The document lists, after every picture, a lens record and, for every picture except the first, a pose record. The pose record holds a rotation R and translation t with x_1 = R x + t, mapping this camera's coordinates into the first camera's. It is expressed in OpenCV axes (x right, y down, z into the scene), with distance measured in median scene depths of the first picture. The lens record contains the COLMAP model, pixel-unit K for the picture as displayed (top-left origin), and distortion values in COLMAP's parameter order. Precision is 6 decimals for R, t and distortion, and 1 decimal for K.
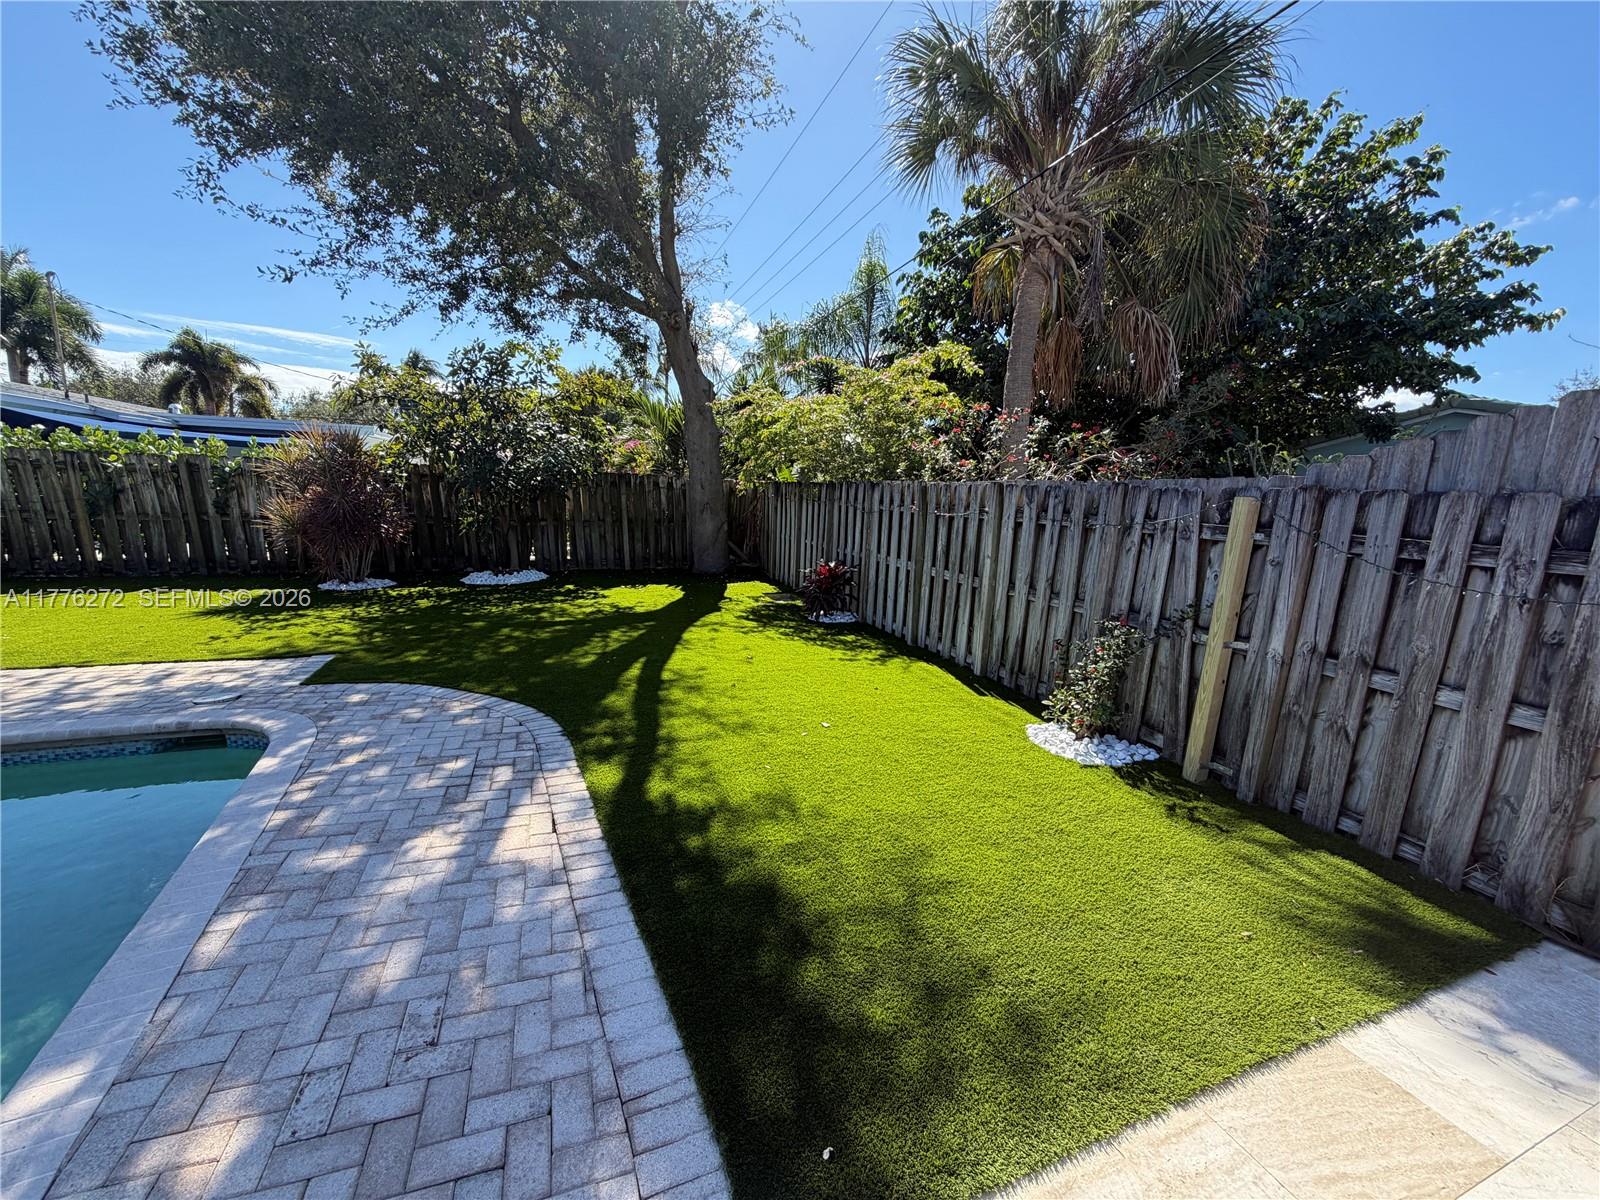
lens RADIAL K [[634.1, 0, 796.4], [0, 634.1, 605.1], [0, 0, 1]] dist [-0.003492, 0.000363]
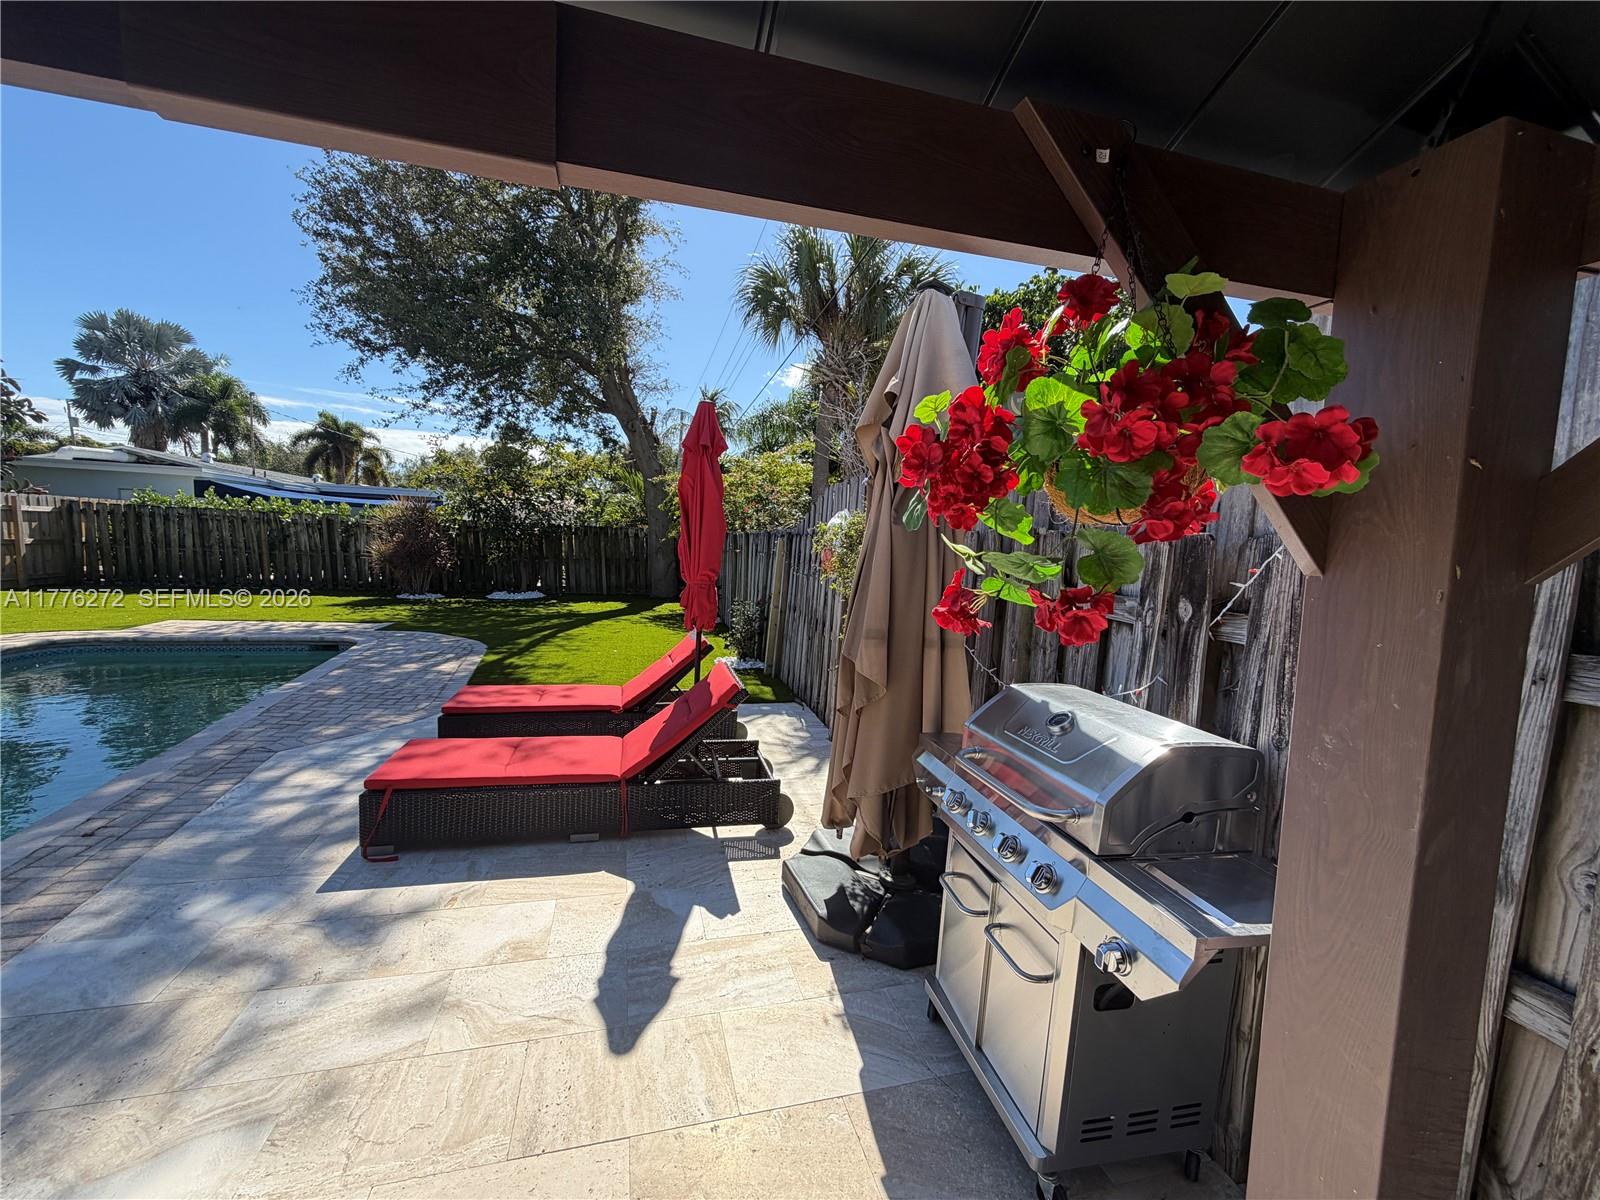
lens RADIAL K [[634.1, 0, 795.3], [0, 634.1, 603.5], [0, 0, 1]] dist [-0.003492, 0.000363]
pose [[0.993782, 0.016618, -0.110095, 0.552753], [-0.025979, 0.996114, -0.084150, 0.129267], [0.108269, 0.086486, 0.990352, -0.617968]]
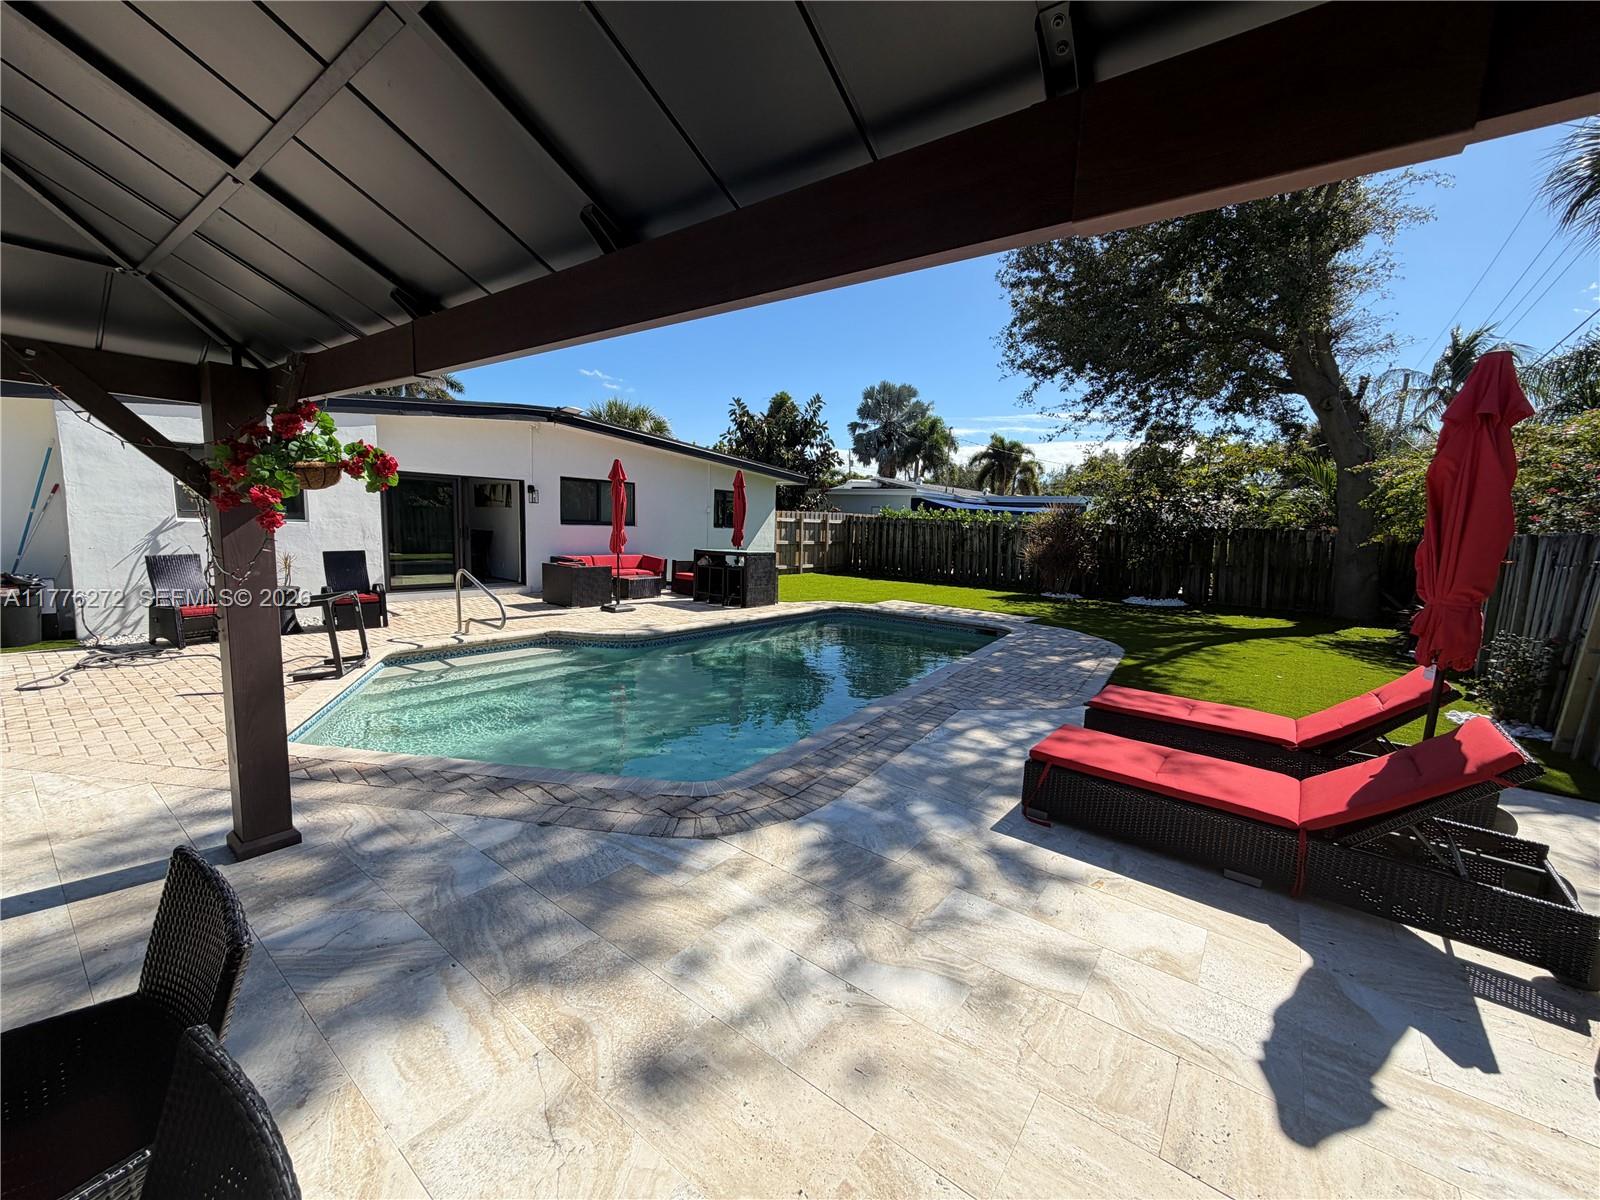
lens RADIAL K [[634.1, 0, 796.4], [0, 634.1, 602.5], [0, 0, 1]] dist [-0.003492, 0.000363]
pose [[0.512078, 0.090424, -0.854166, 0.537177], [-0.167690, 0.985832, 0.003831, 0.135547], [0.842411, 0.141273, 0.519986, -0.646256]]
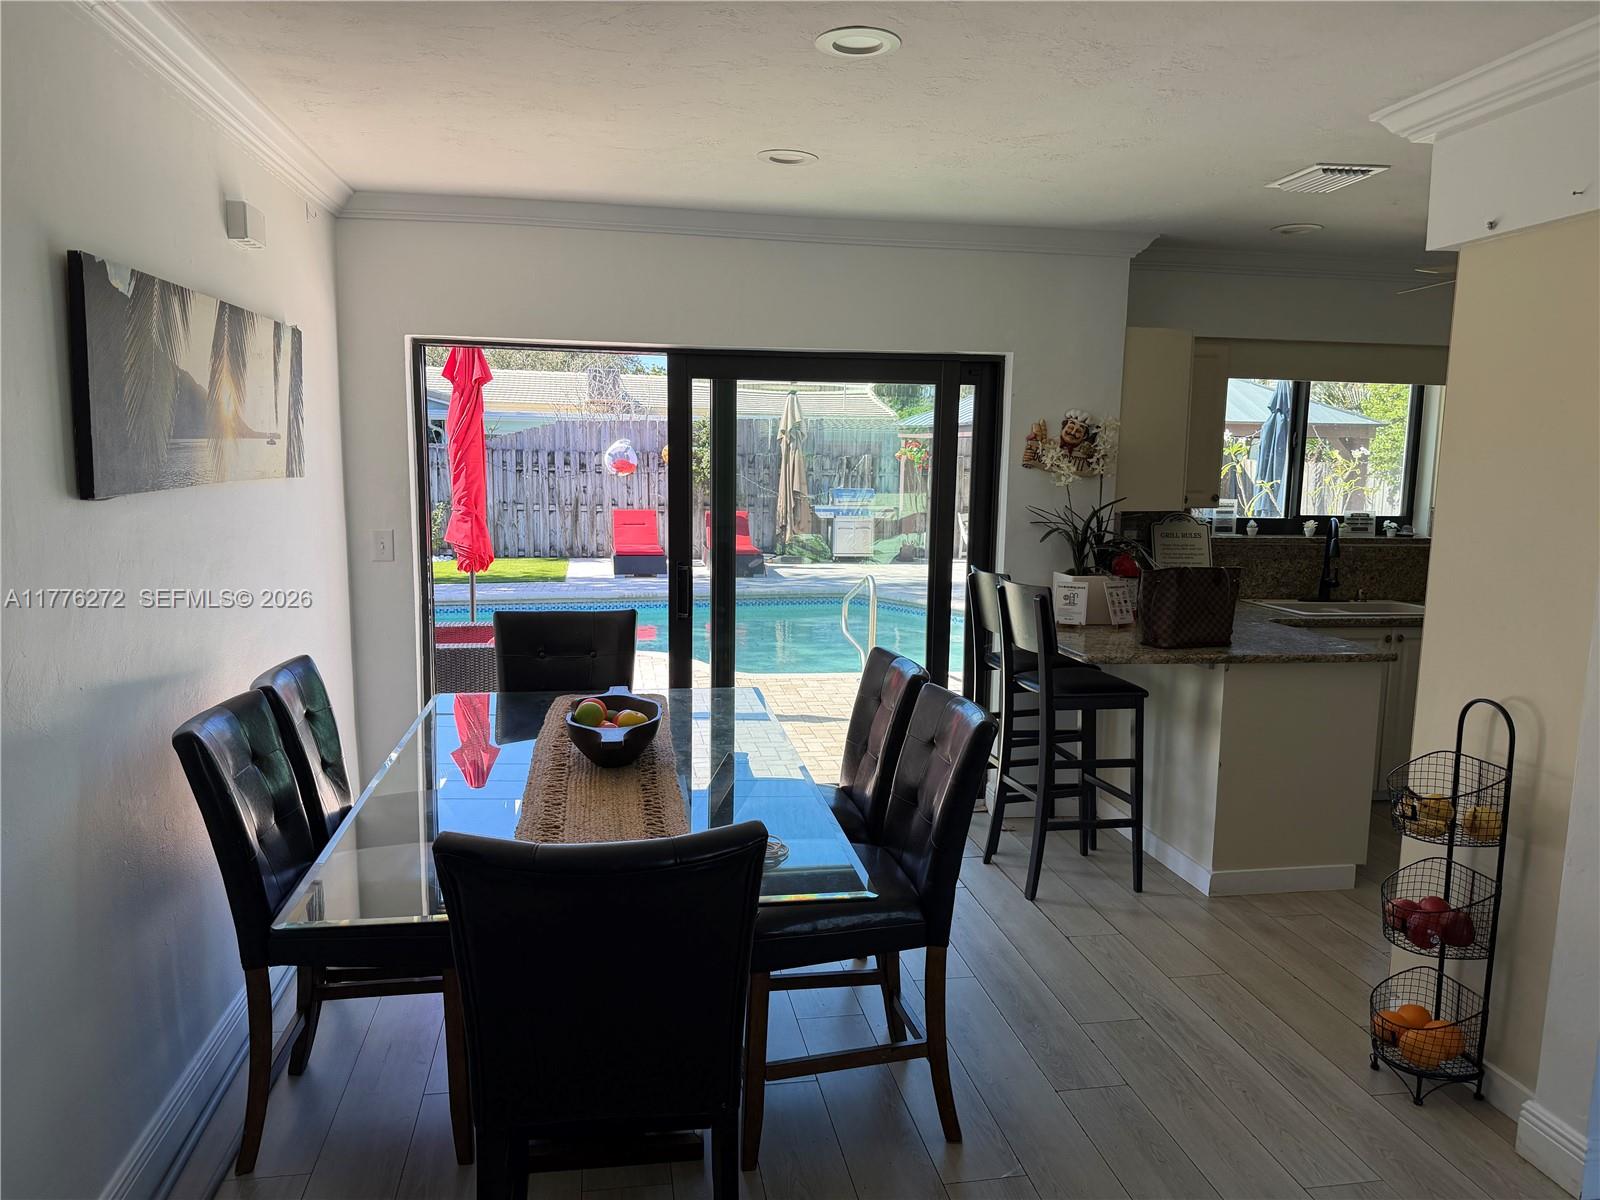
lens RADIAL K [[1111.2, 0, 807.7], [0, 1111.2, 611.9], [0, 0, 1]] dist [0.078655, 0.000534]
pose [[0.185631, -0.173571, 0.967168, -2.135695], [0.164195, 0.975916, 0.143626, 0.029958], [-0.968804, 0.132143, 0.209659, -0.756527]]
